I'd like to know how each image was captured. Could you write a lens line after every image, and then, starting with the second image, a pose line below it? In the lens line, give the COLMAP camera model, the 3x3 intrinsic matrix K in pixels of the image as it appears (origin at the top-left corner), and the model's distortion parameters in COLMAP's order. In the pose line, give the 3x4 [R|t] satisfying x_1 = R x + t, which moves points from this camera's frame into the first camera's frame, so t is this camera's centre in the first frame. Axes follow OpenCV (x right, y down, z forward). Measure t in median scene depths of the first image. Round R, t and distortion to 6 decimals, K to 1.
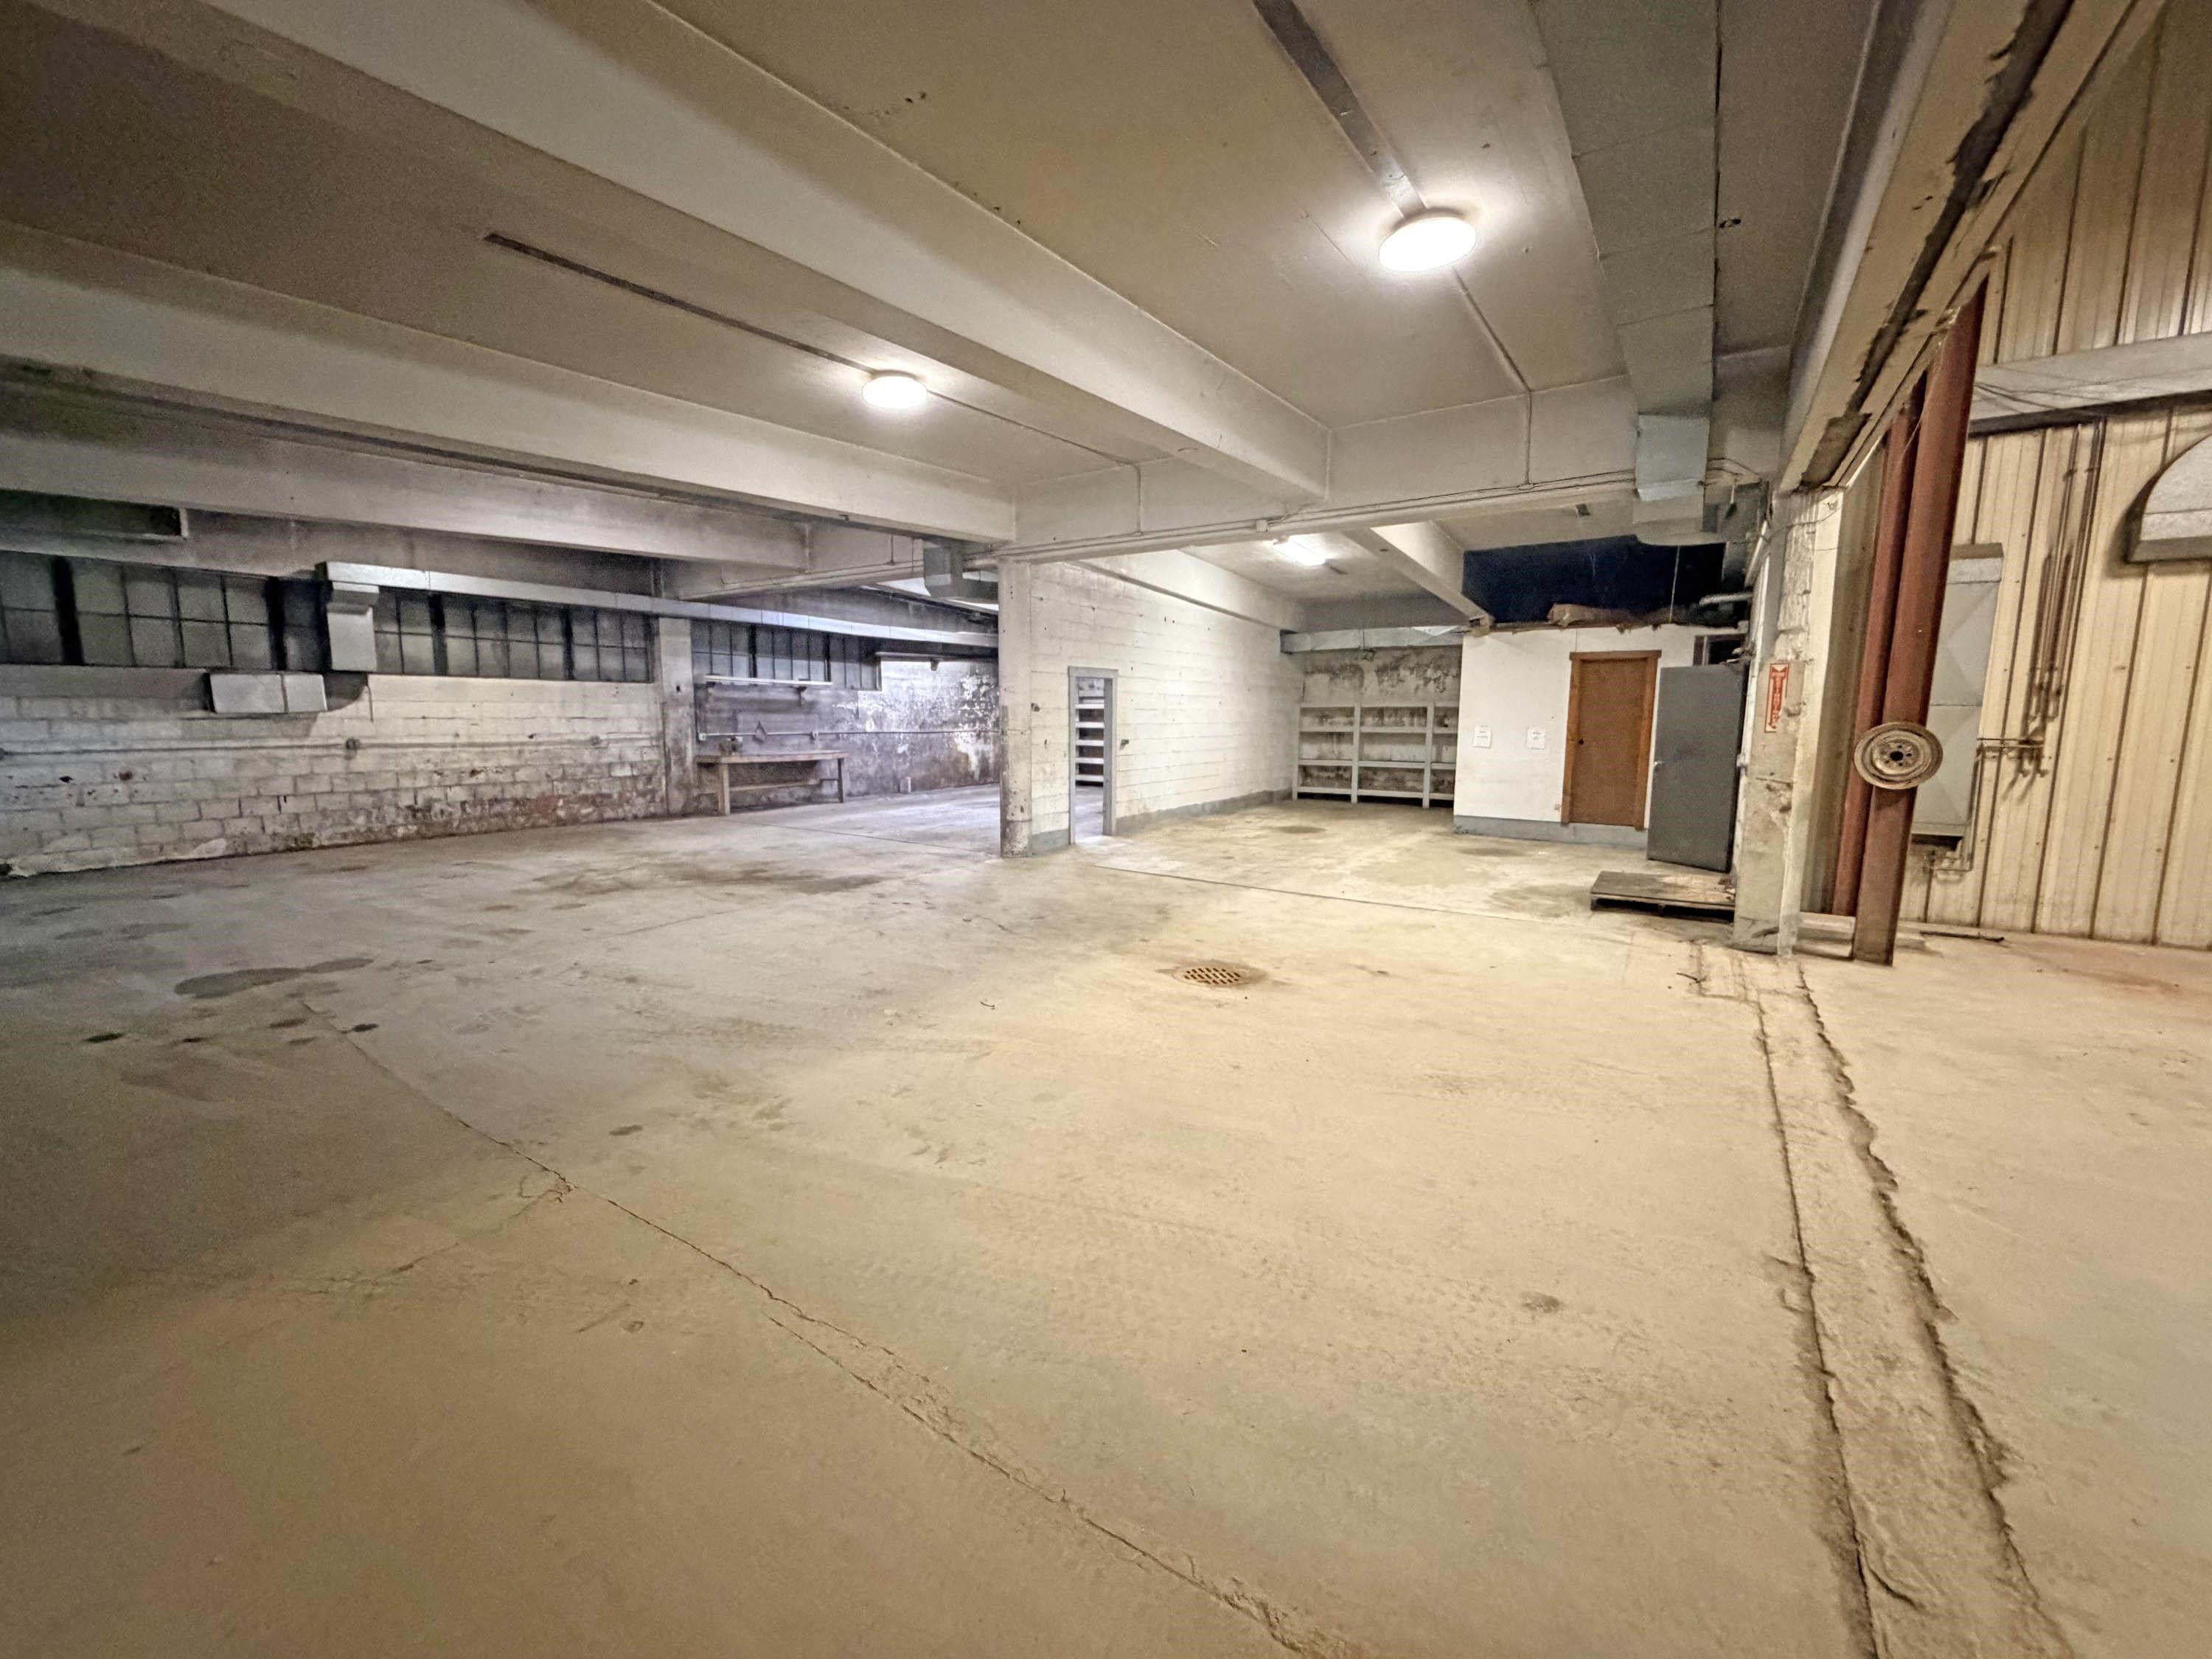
lens RADIAL K [[885.7, 0, 1106.9], [0, 885.7, 829.1], [0, 0, 1]] dist [-0.000316, 0.000023]
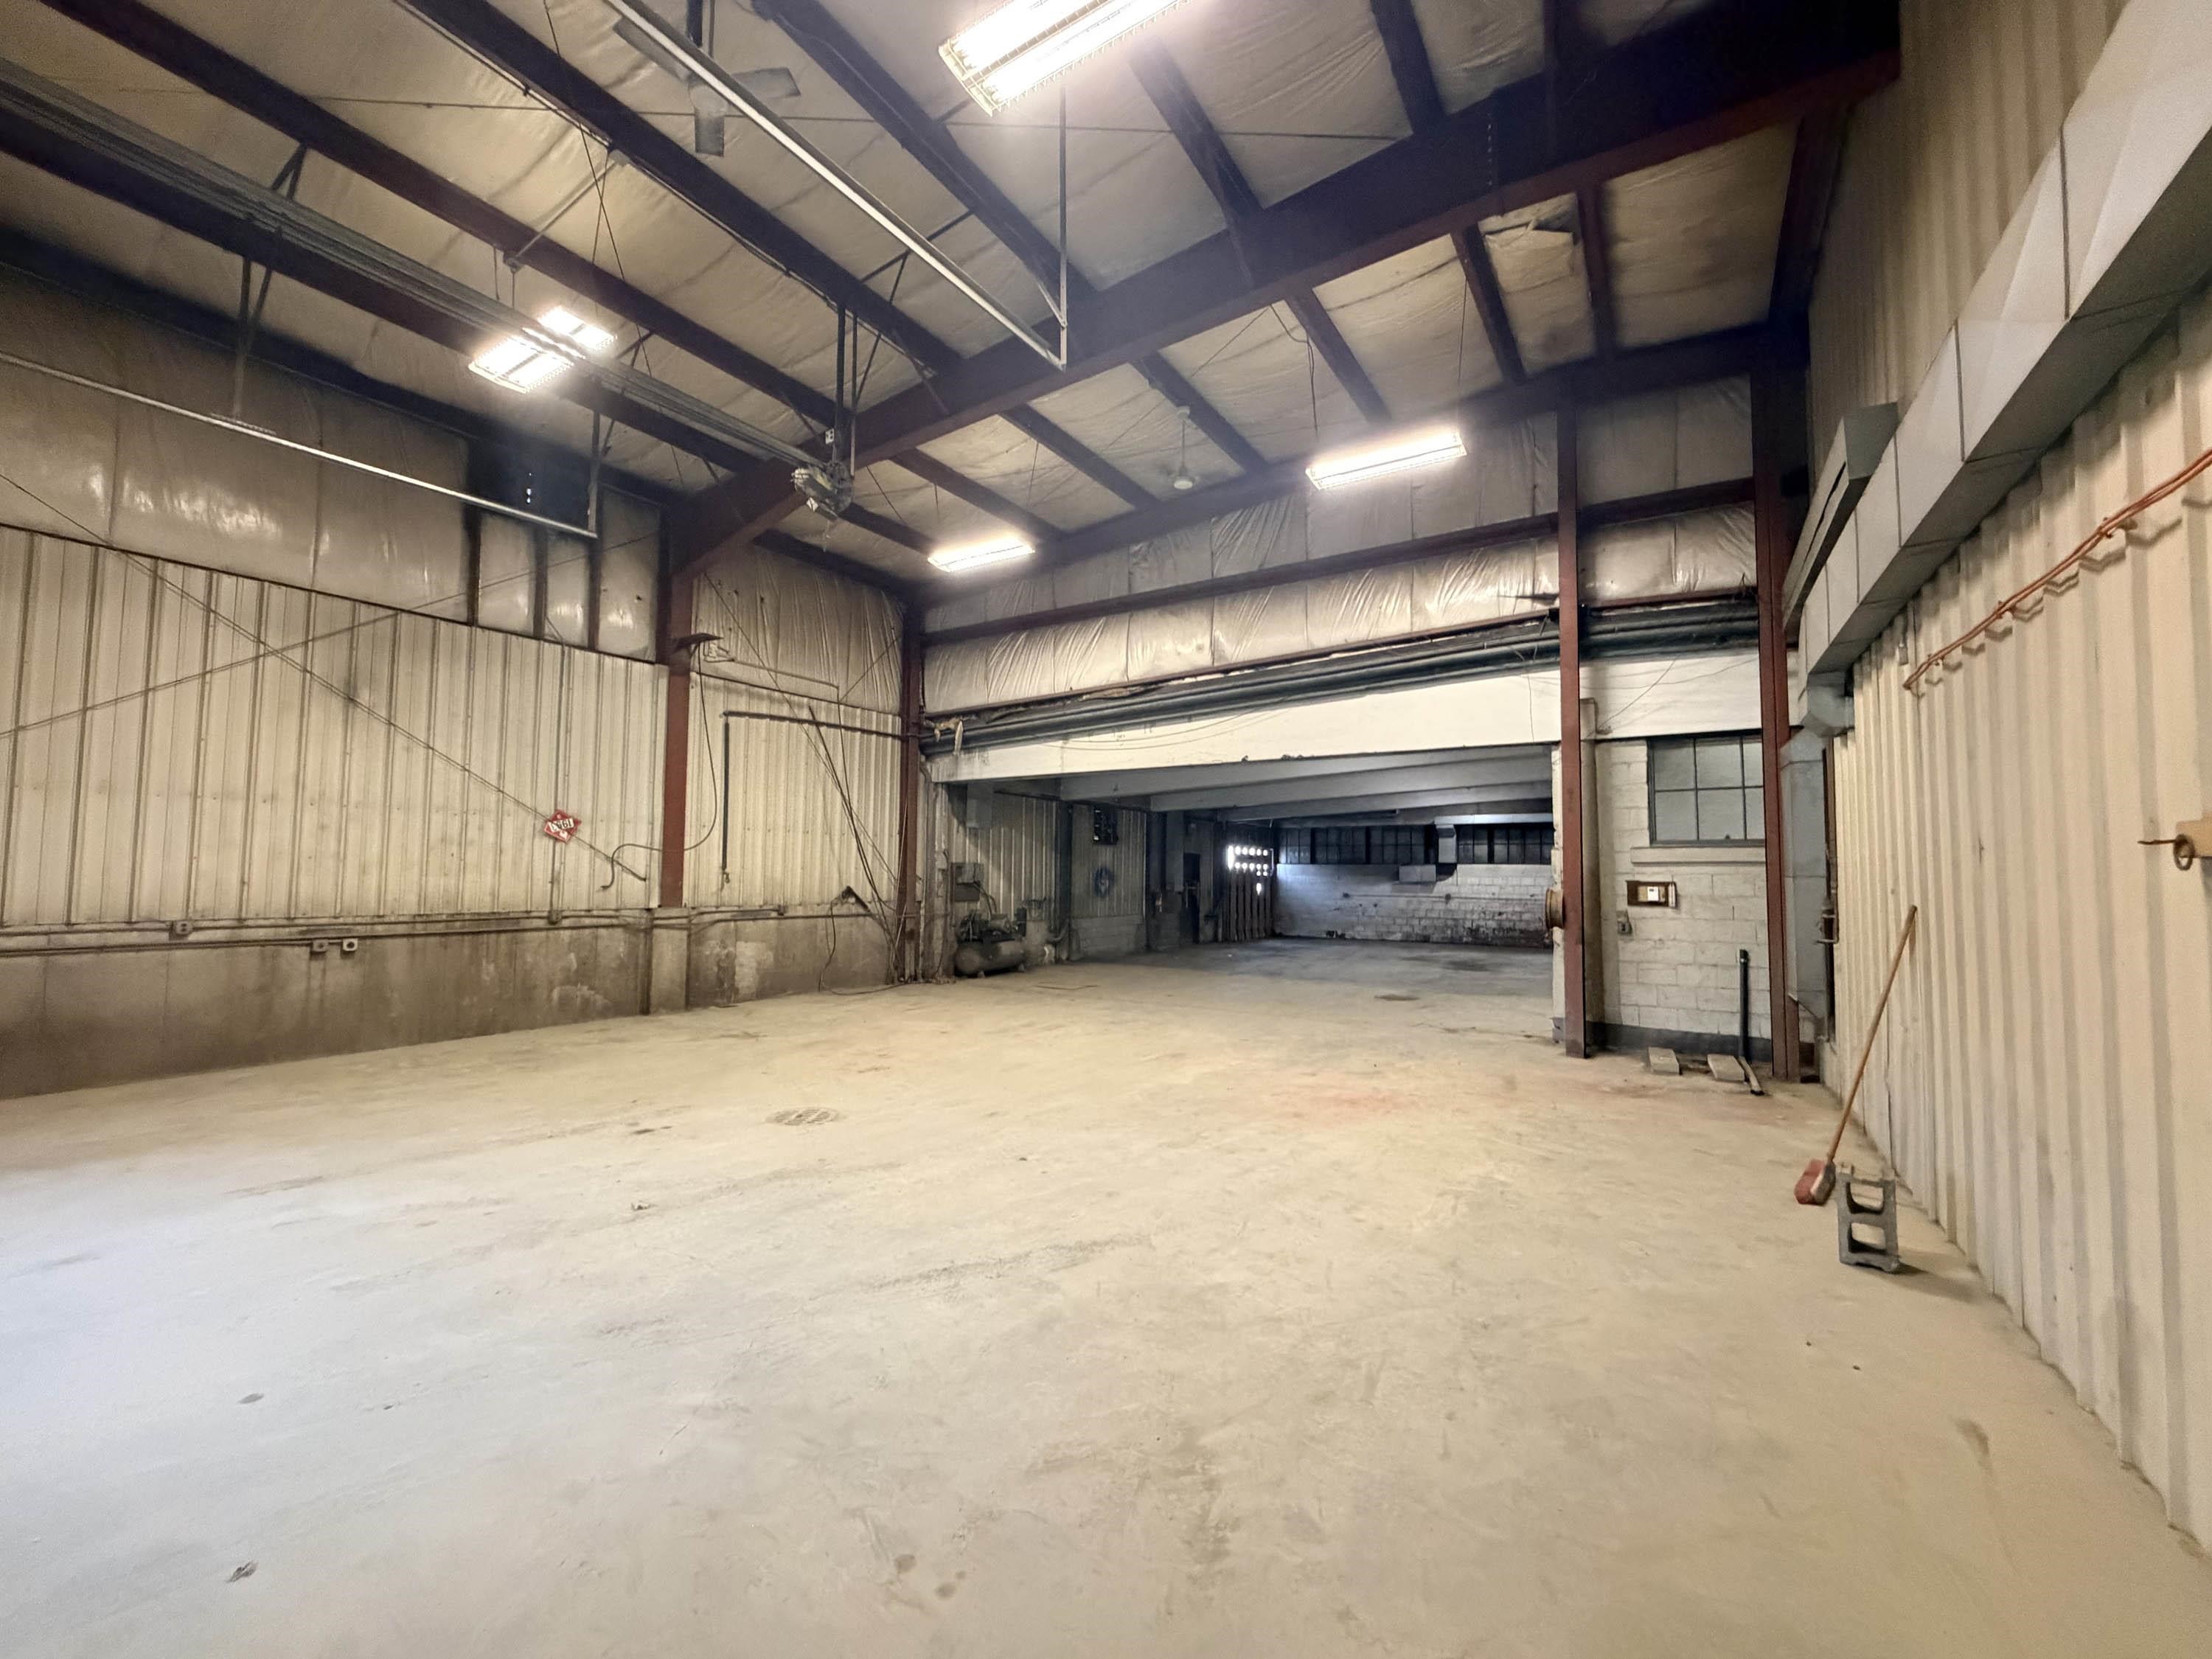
lens RADIAL K [[885.7, 0, 1103.1], [0, 885.7, 830.4], [0, 0, 1]] dist [-0.000316, 0.000023]
pose [[0.011279, -0.052841, -0.998539, 1.349582], [-0.136987, 0.989106, -0.053890, -0.023825], [0.990509, 0.137395, 0.003917, 0.132463]]
